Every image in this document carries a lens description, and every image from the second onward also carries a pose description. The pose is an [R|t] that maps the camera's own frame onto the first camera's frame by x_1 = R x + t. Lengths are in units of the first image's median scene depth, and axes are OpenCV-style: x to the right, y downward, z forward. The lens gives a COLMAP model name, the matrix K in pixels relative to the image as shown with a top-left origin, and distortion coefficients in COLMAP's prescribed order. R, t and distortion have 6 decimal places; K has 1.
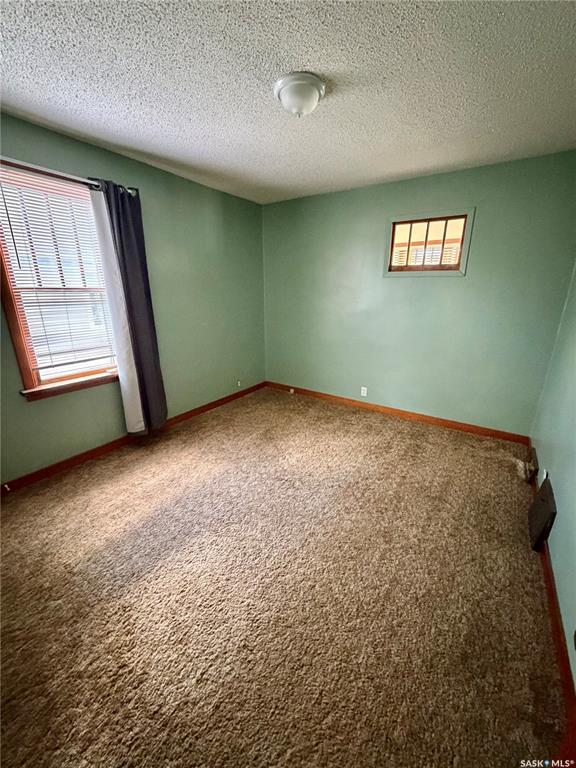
lens RADIAL K [[305.8, 0, 288.0], [0, 305.8, 384.0], [0, 0, 1]] dist [0.001327, 0.000164]
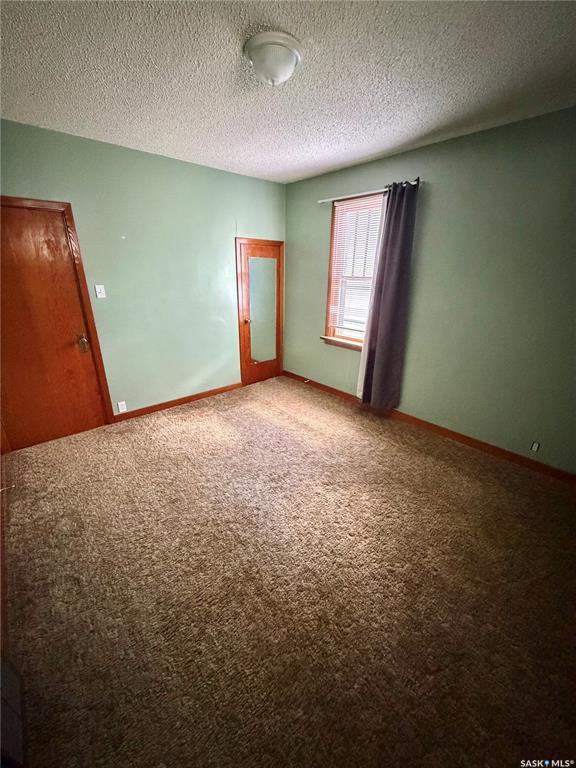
lens RADIAL K [[305.8, 0, 288.0], [0, 305.8, 384.0], [0, 0, 1]] dist [0.001327, 0.000164]
pose [[-0.251903, 0.337283, -0.907075, 0.793769], [-0.296030, 0.865516, 0.404040, -0.356865], [0.921364, 0.370300, -0.118180, 1.037888]]
